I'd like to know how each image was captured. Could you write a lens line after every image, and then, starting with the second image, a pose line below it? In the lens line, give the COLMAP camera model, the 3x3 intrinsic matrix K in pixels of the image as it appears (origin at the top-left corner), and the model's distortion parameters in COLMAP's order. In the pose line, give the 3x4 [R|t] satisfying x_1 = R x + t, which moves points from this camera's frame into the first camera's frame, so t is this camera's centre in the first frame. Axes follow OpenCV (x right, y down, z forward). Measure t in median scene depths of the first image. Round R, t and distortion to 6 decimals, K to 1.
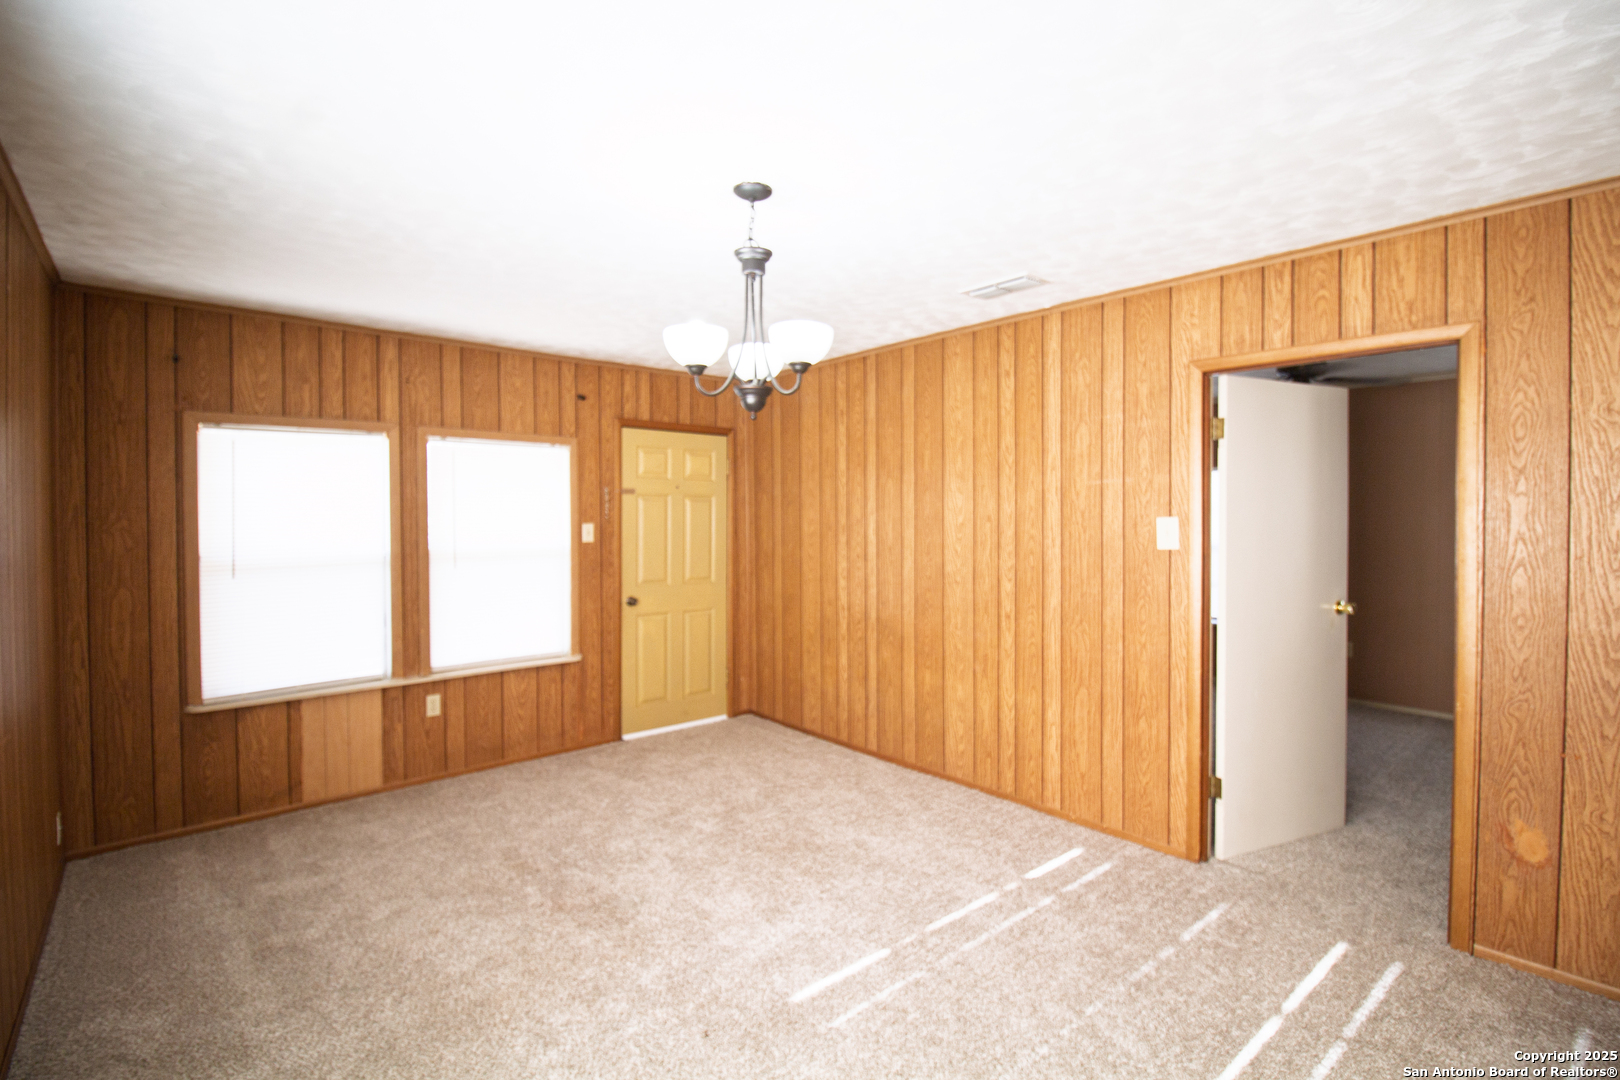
lens RADIAL K [[755.2, 0, 806.6], [0, 755.2, 527.7], [0, 0, 1]] dist [-0.001066, -0.006337]
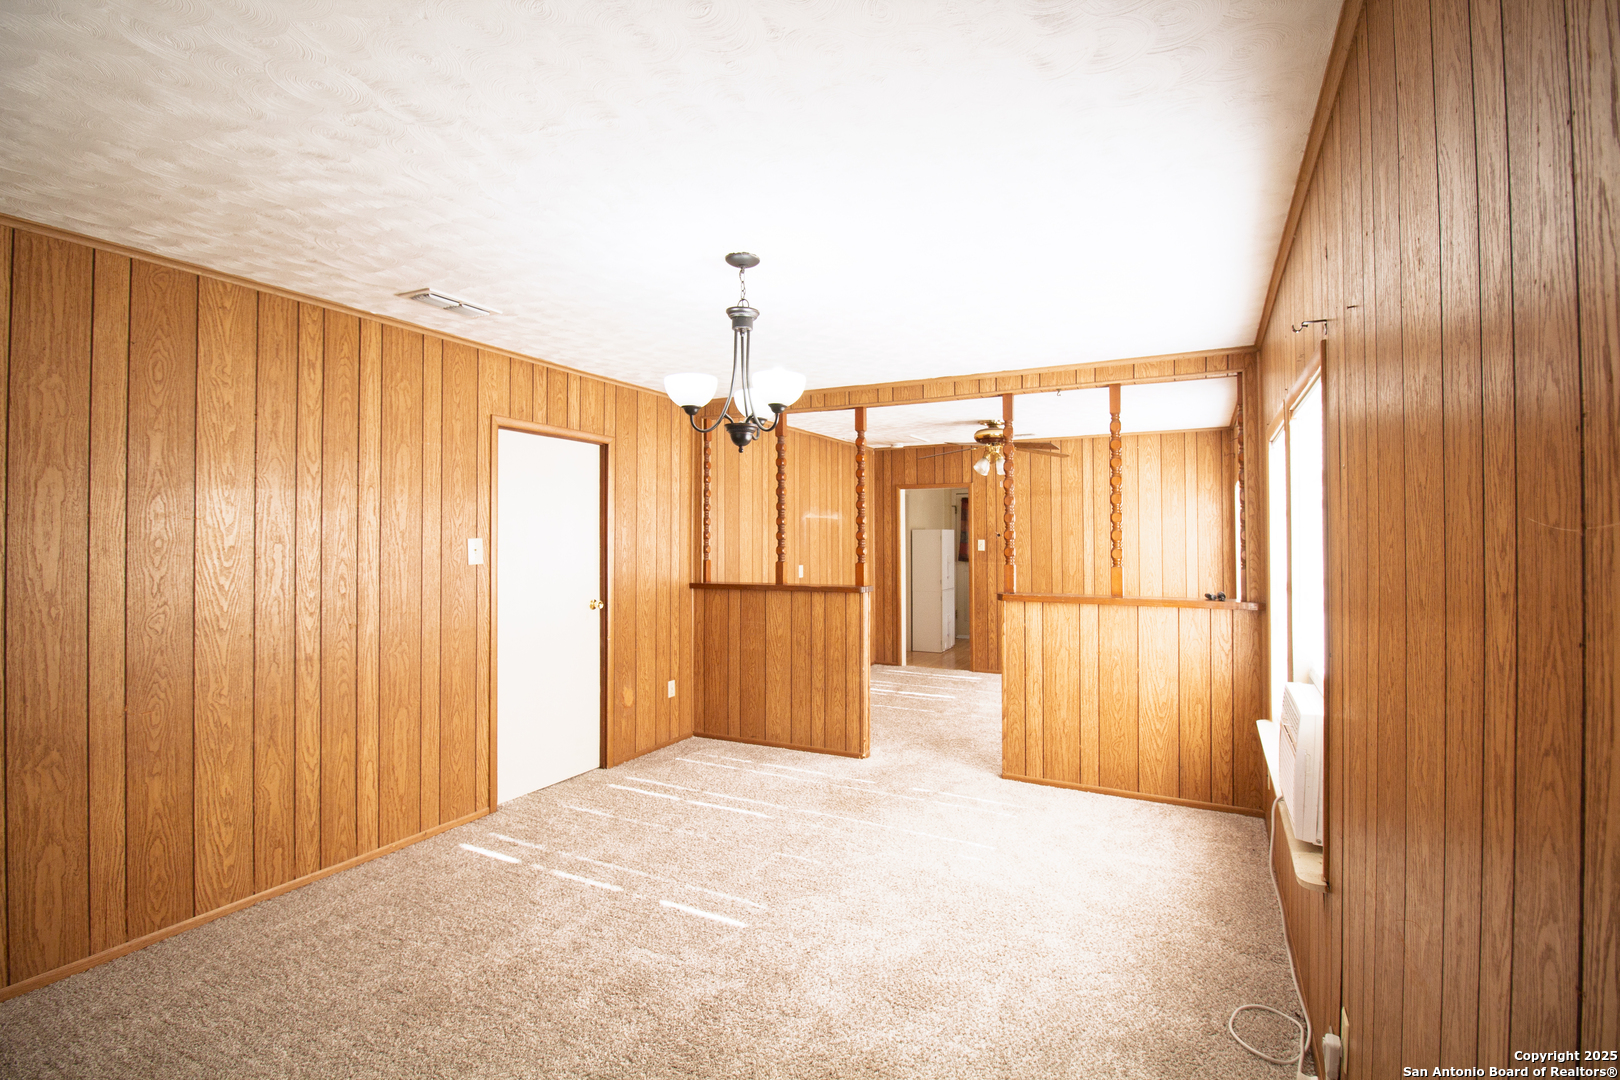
lens RADIAL K [[755.2, 0, 818.0], [0, 755.2, 532.8], [0, 0, 1]] dist [-0.001066, -0.006337]
pose [[-0.387642, 0.009599, 0.921760, -0.771371], [0.016621, 0.999856, -0.003423, -0.008184], [-0.921660, 0.013994, -0.387746, 0.880244]]
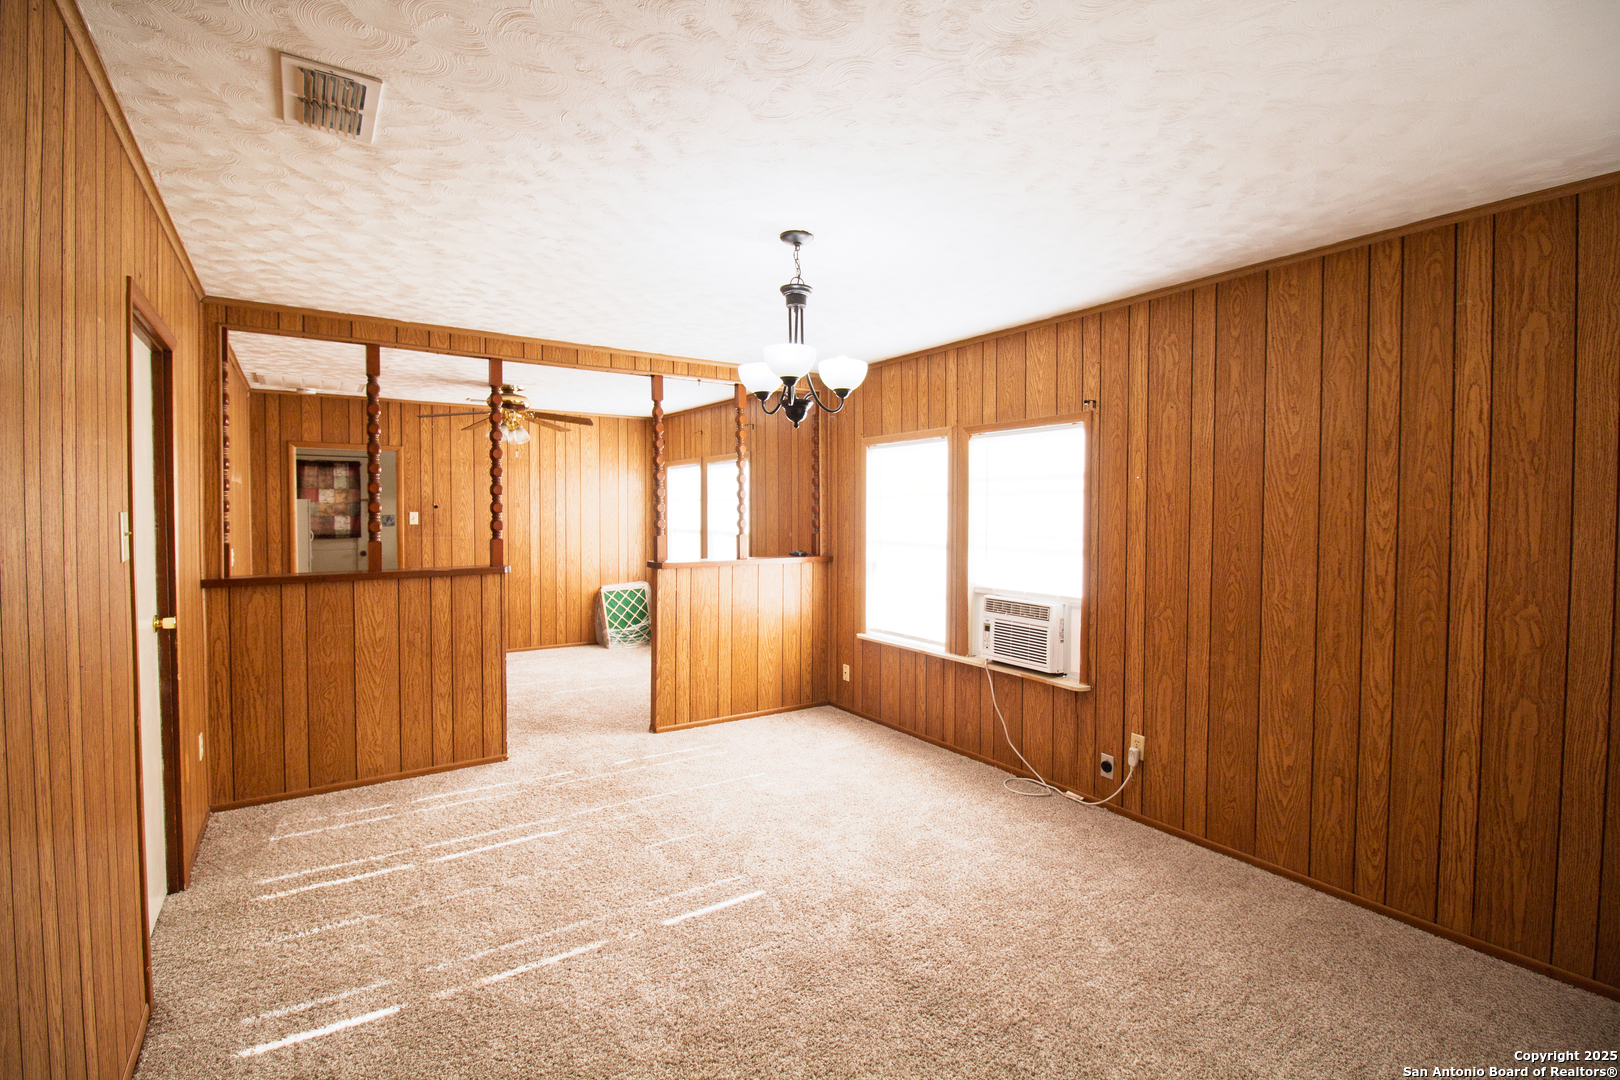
lens RADIAL K [[755.2, 0, 822.0], [0, 755.2, 533.6], [0, 0, 1]] dist [-0.001066, -0.006337]
pose [[-0.994963, -0.001130, 0.100236, -0.150115], [0.003537, 0.998918, 0.046371, -0.019483], [-0.100180, 0.046492, -0.993882, 1.427419]]
